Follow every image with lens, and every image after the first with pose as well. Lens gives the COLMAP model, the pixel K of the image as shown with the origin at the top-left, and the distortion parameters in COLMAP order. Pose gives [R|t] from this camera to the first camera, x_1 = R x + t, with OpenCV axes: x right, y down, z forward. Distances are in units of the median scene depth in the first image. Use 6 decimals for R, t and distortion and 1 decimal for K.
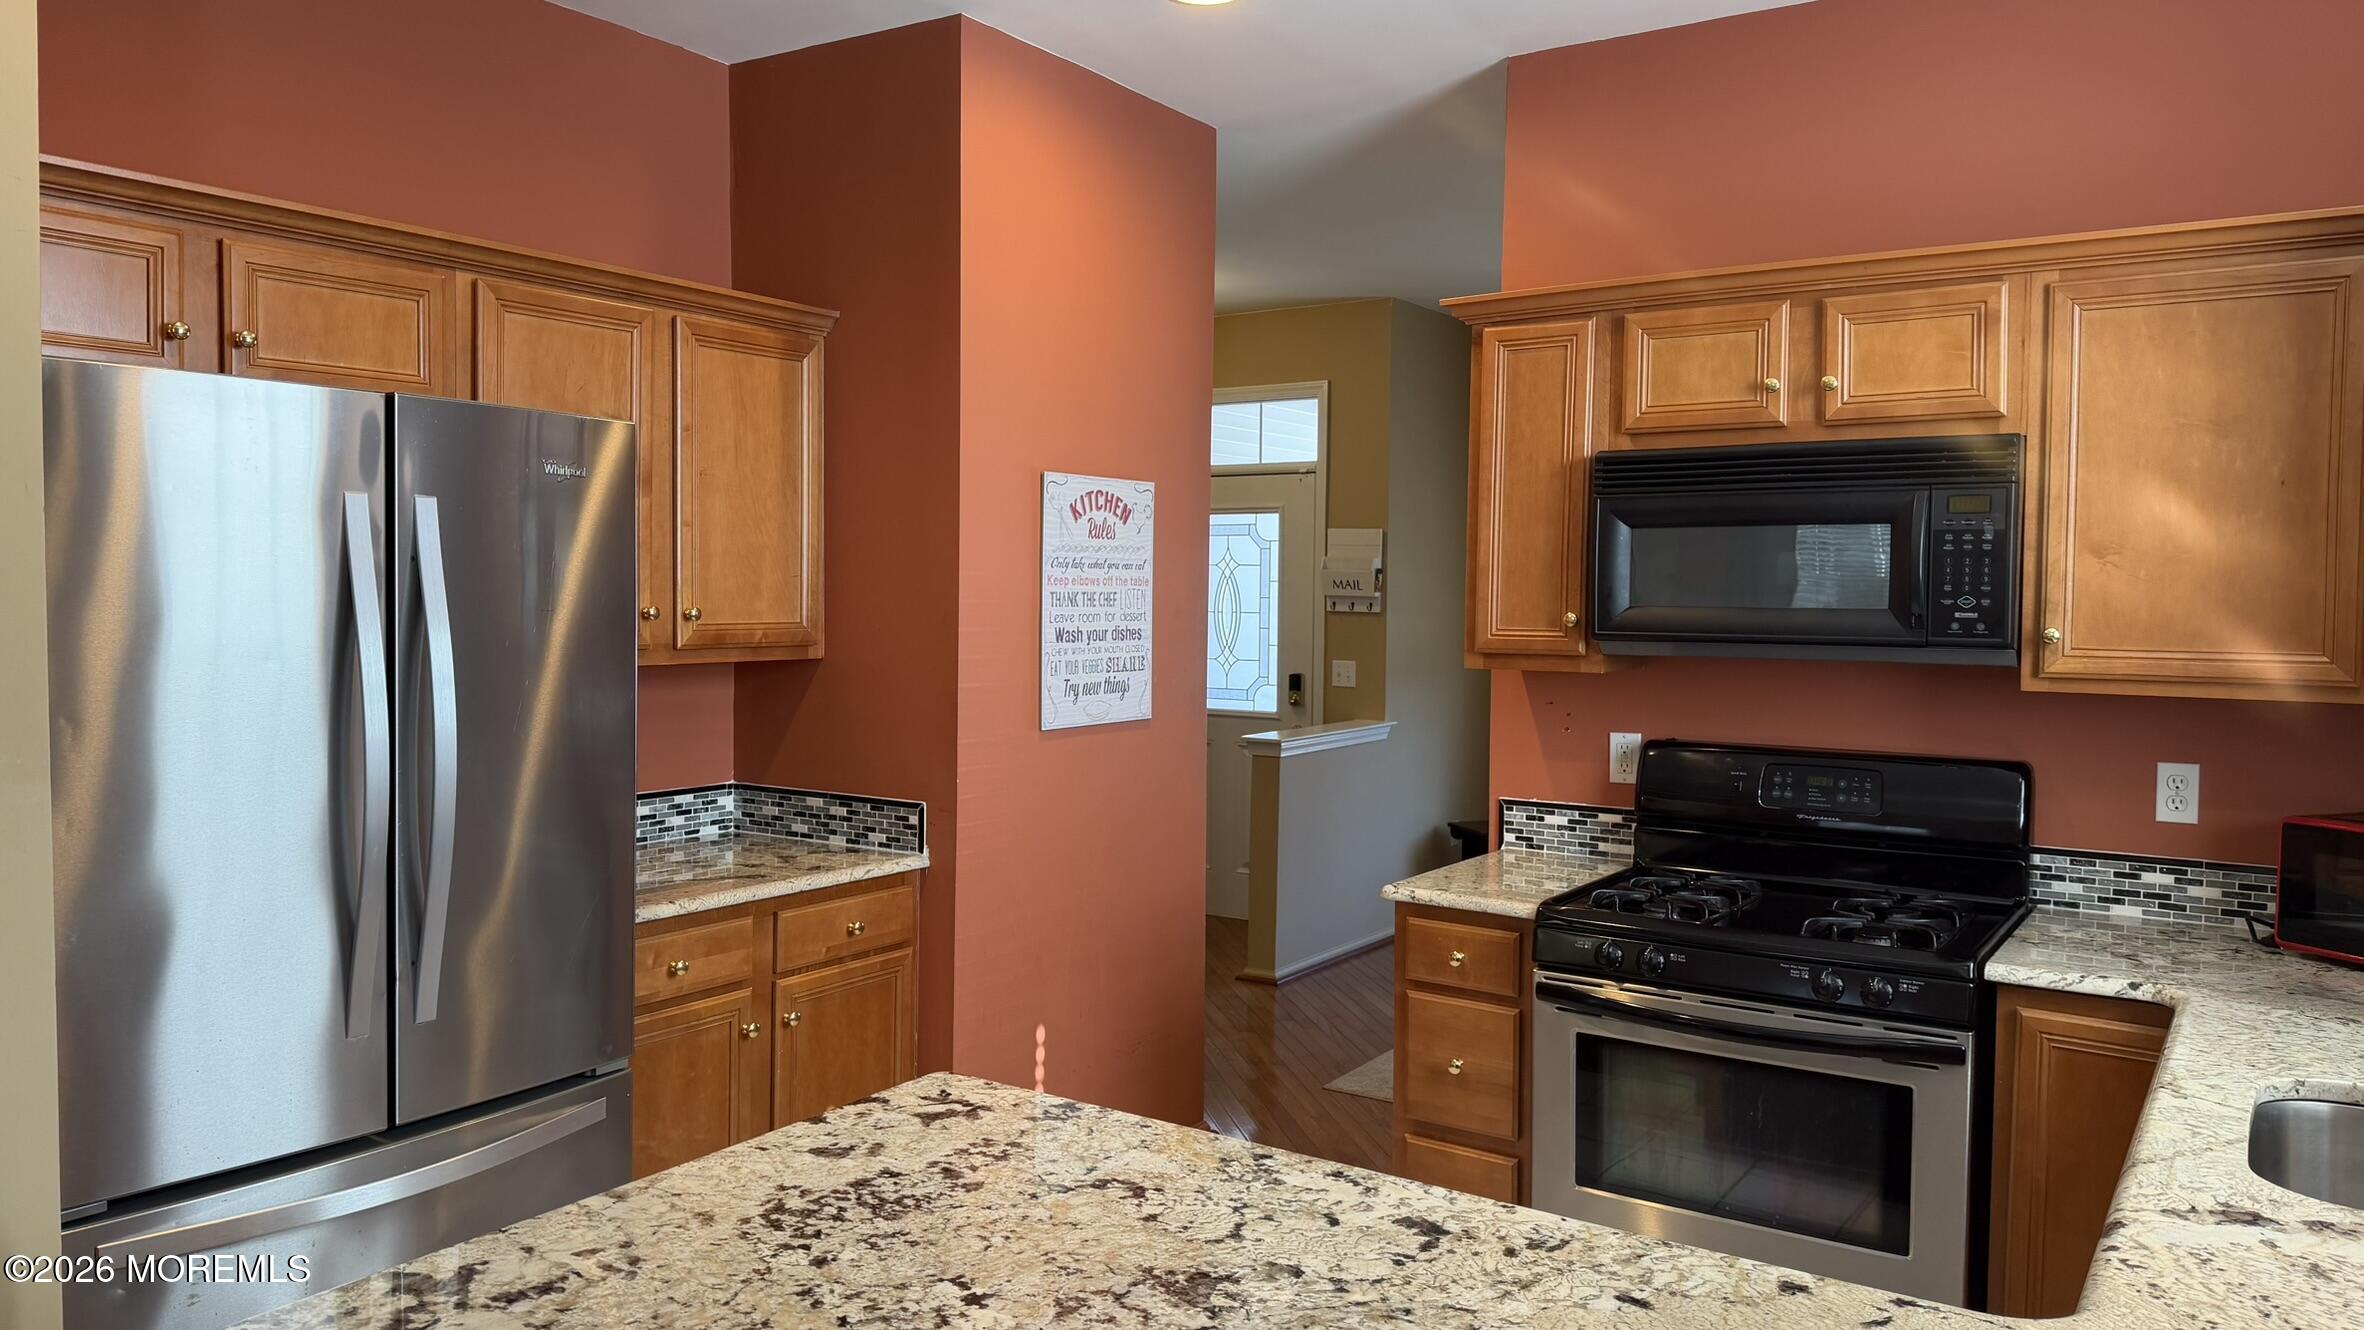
lens RADIAL K [[1645.4, 0, 1190.2], [0, 1645.4, 644.6], [0, 0, 1]] dist [0.120236, -0.211586]
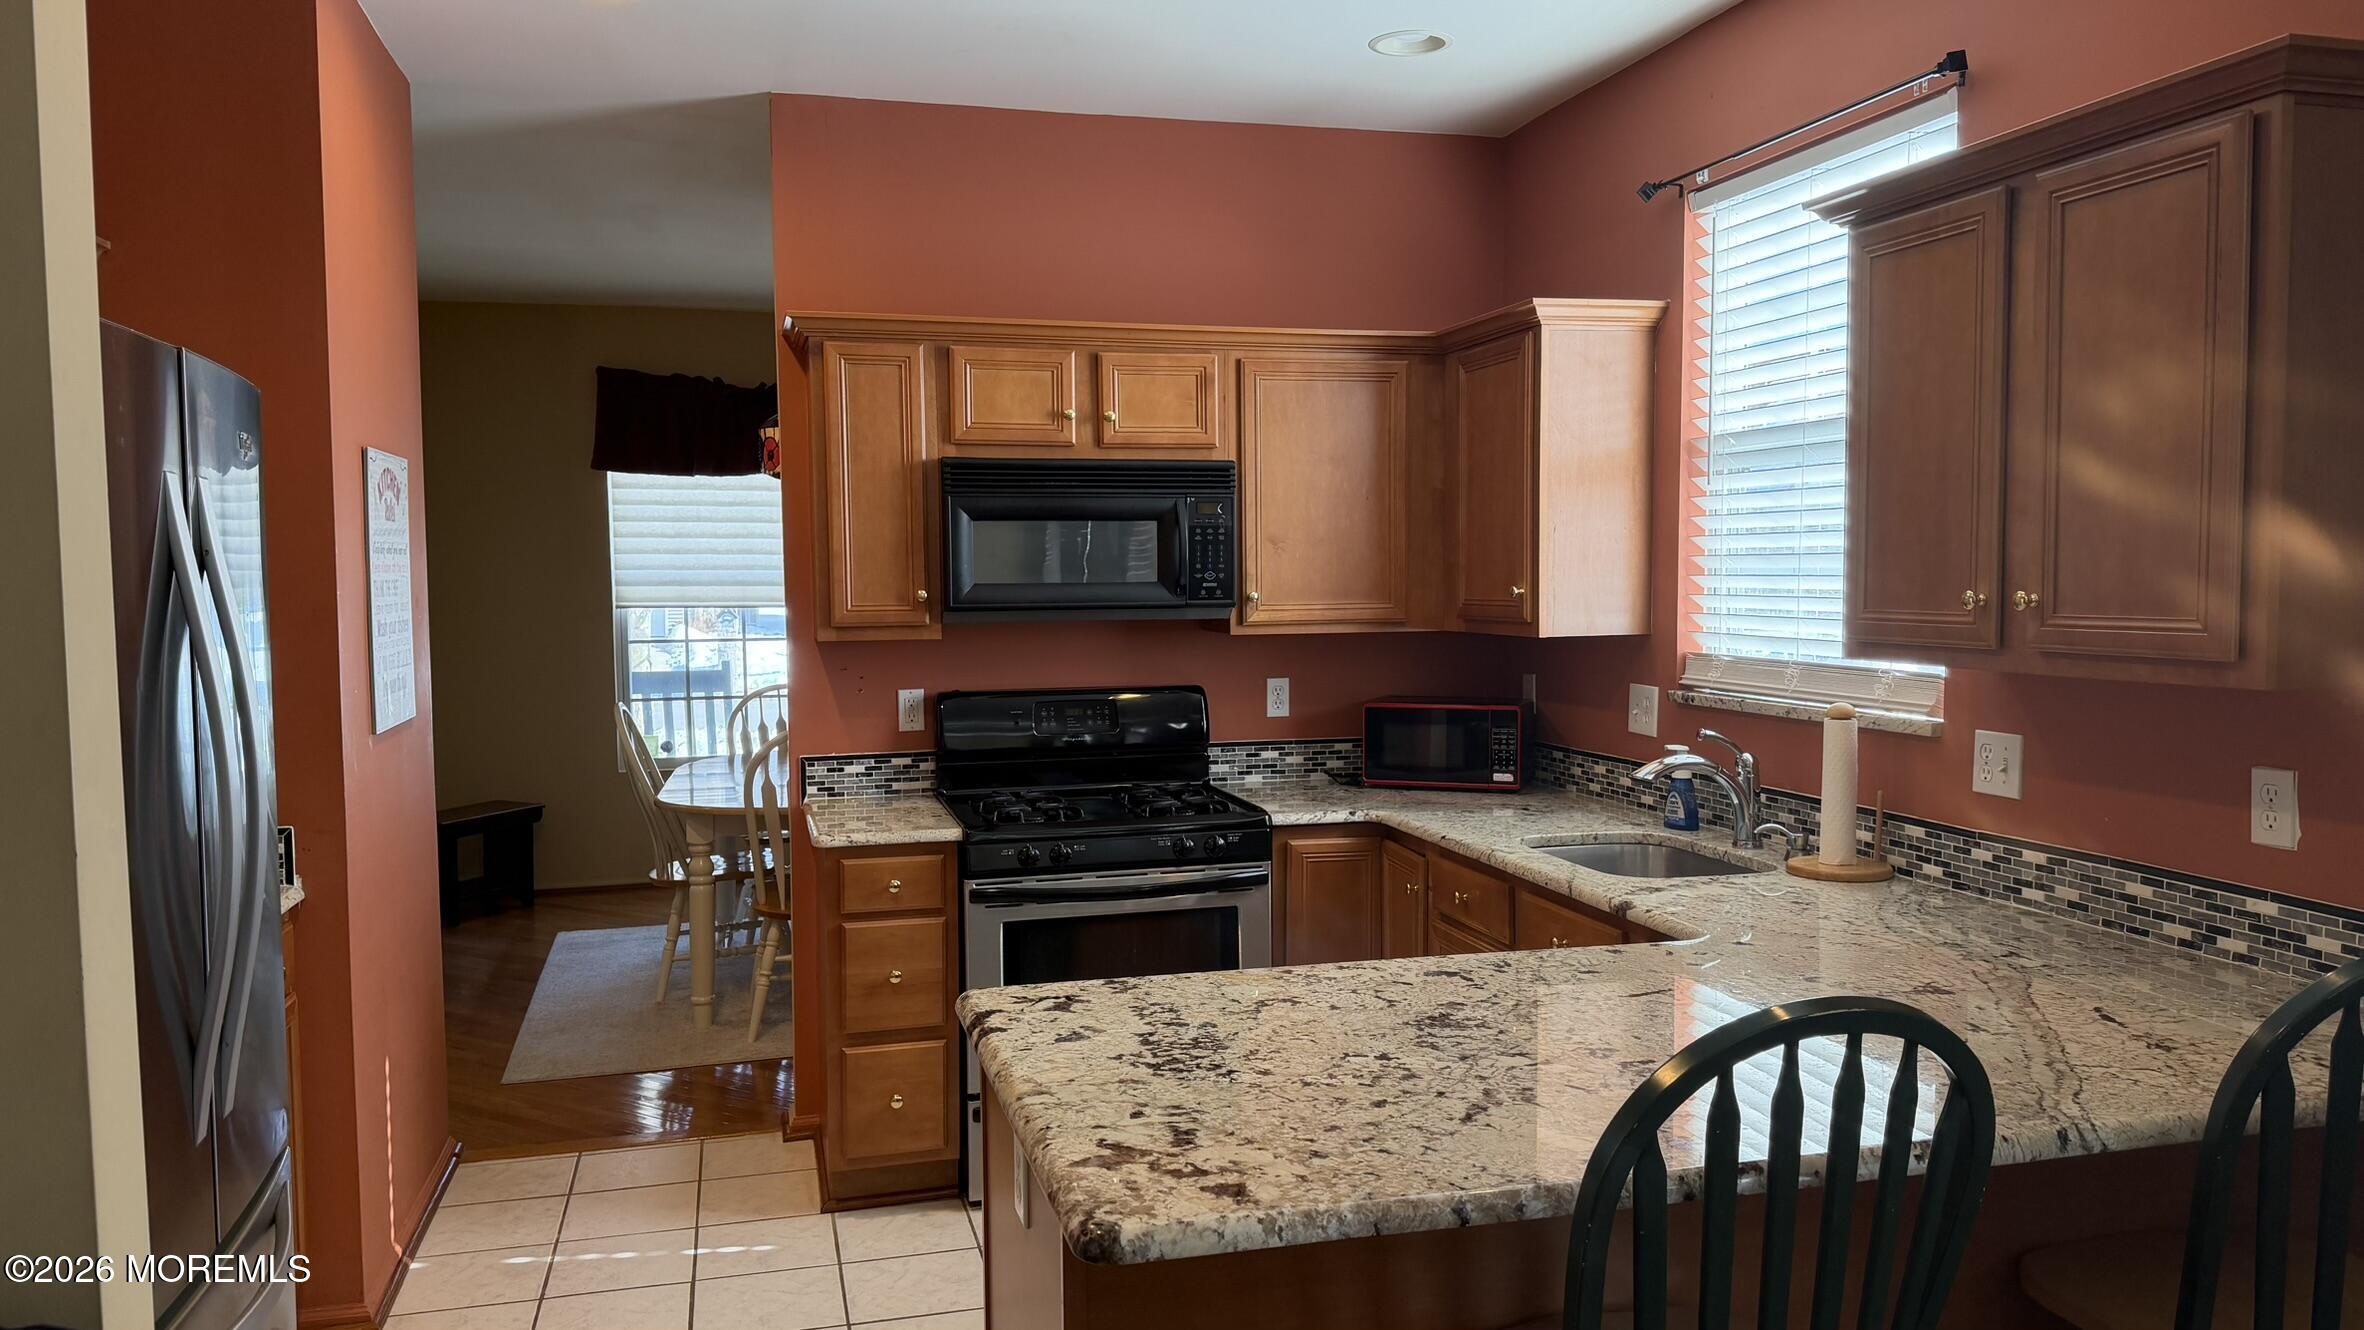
lens RADIAL K [[1625.1, 0, 1182.0], [0, 1625.1, 665.0], [0, 0, 1]] dist [0.136465, -0.196018]
pose [[0.656200, -0.059569, 0.752232, -0.620047], [0.040053, 0.998223, 0.044110, -0.011164], [-0.753523, 0.001184, 0.657420, 0.087451]]
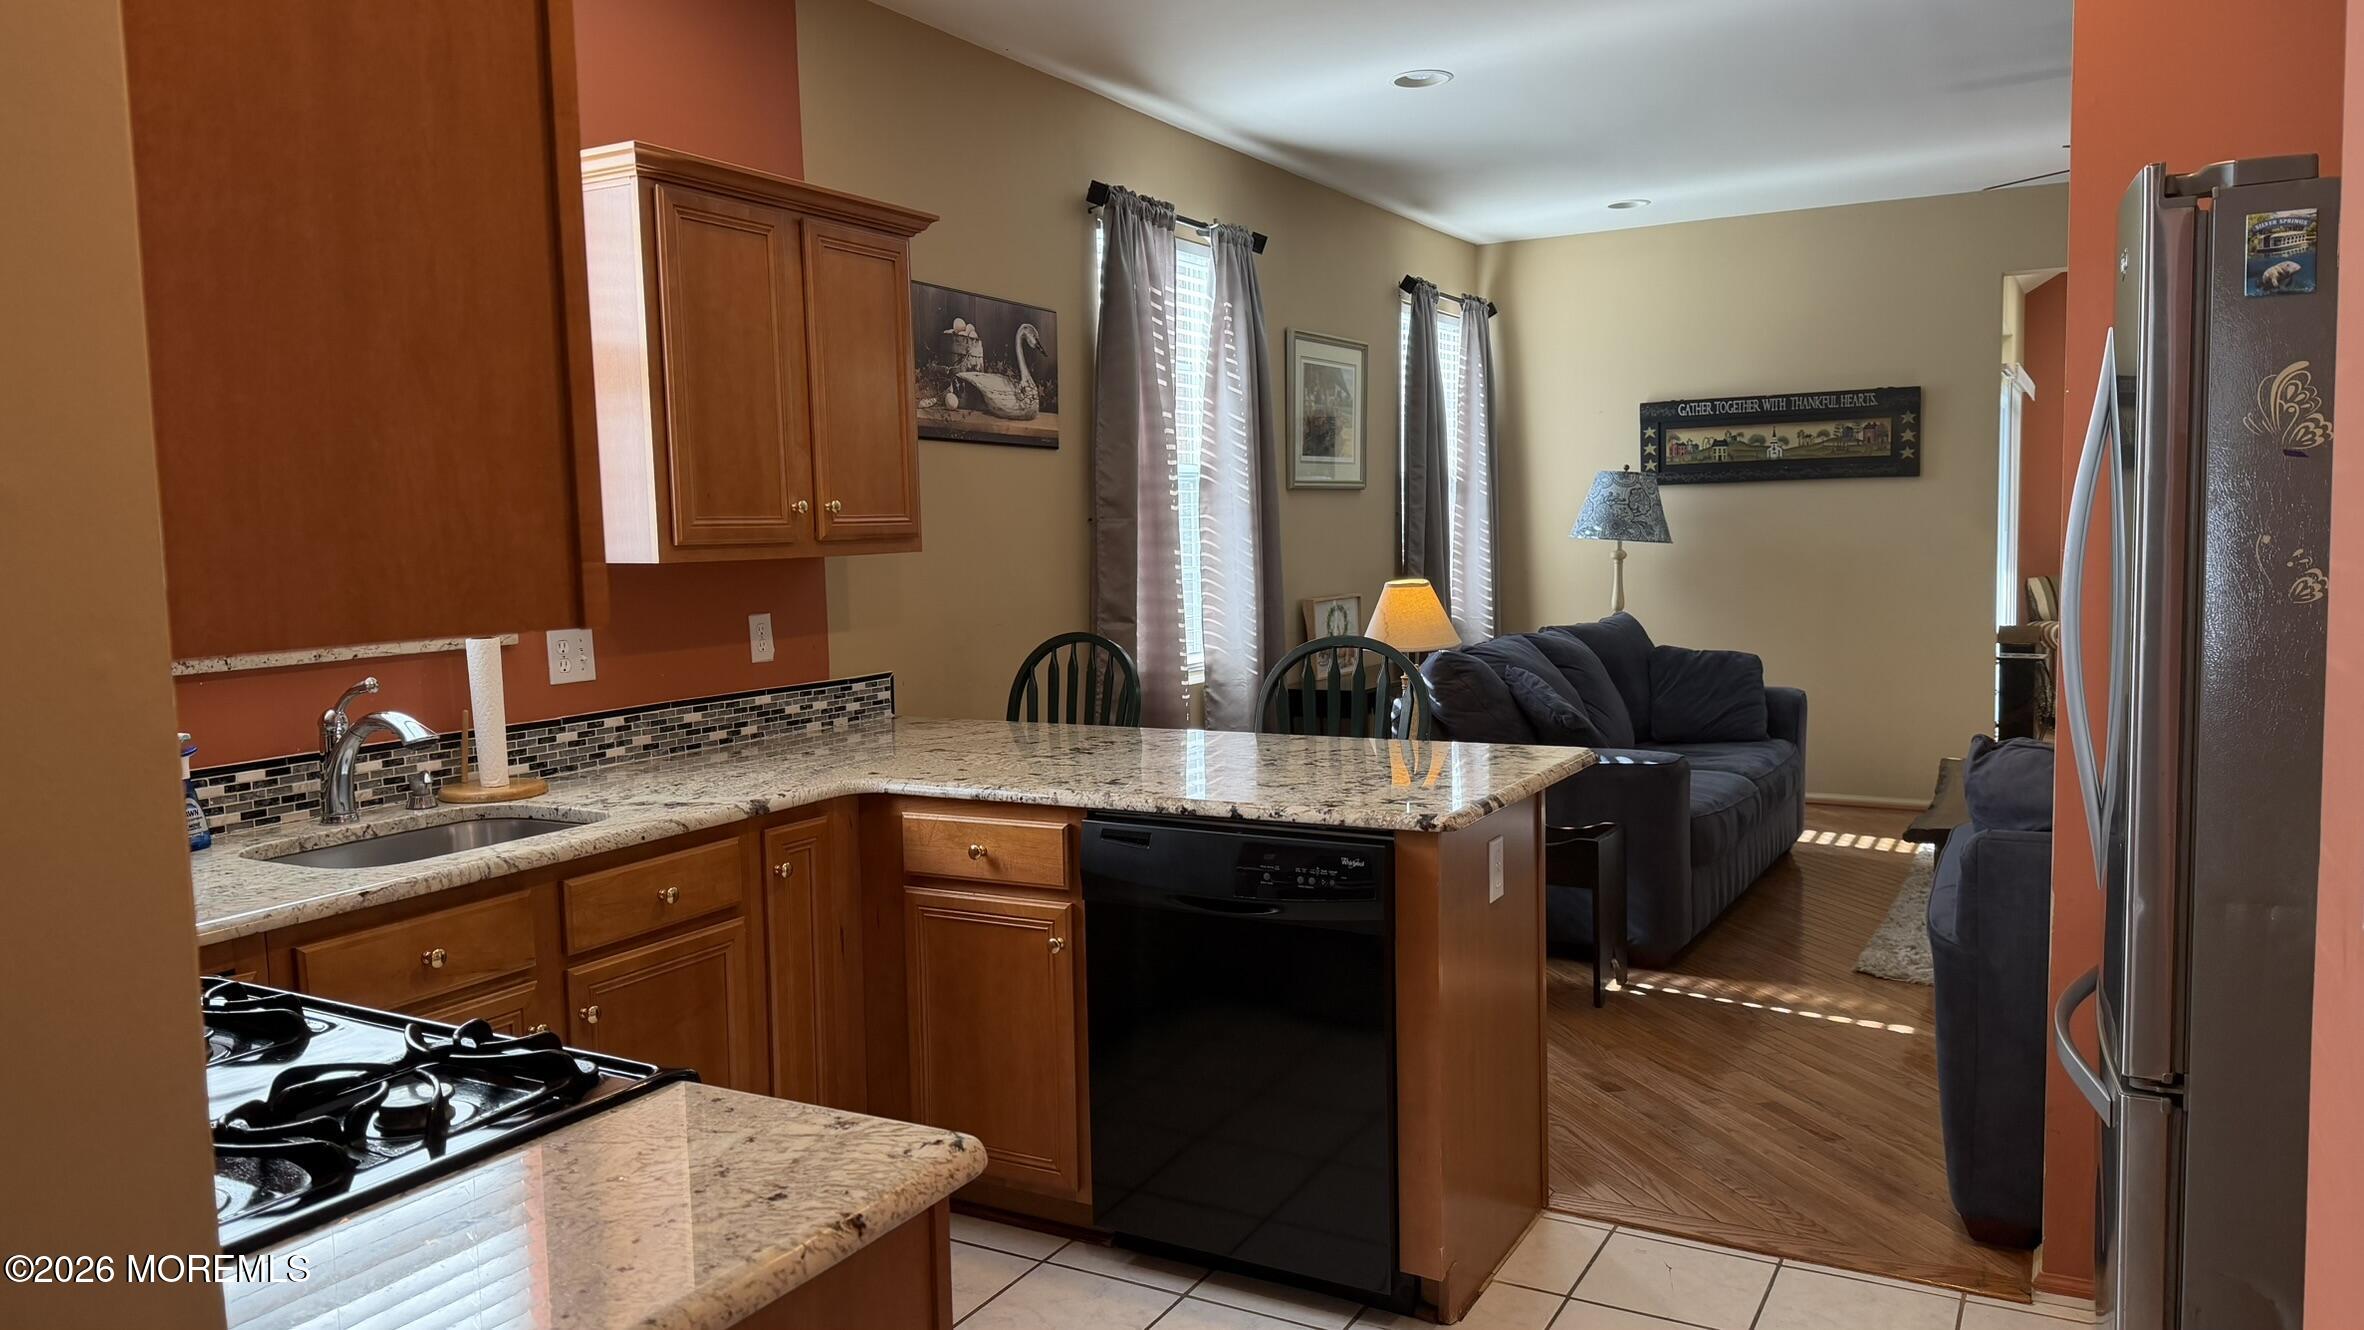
lens RADIAL K [[1625.1, 0, 1182.0], [0, 1625.1, 665.0], [0, 0, 1]] dist [0.136465, -0.196018]
pose [[-0.997161, 0.016428, -0.073483, 0.107638], [0.007384, 0.992540, 0.121698, -0.020393], [0.074934, 0.120809, -0.989843, 1.567871]]
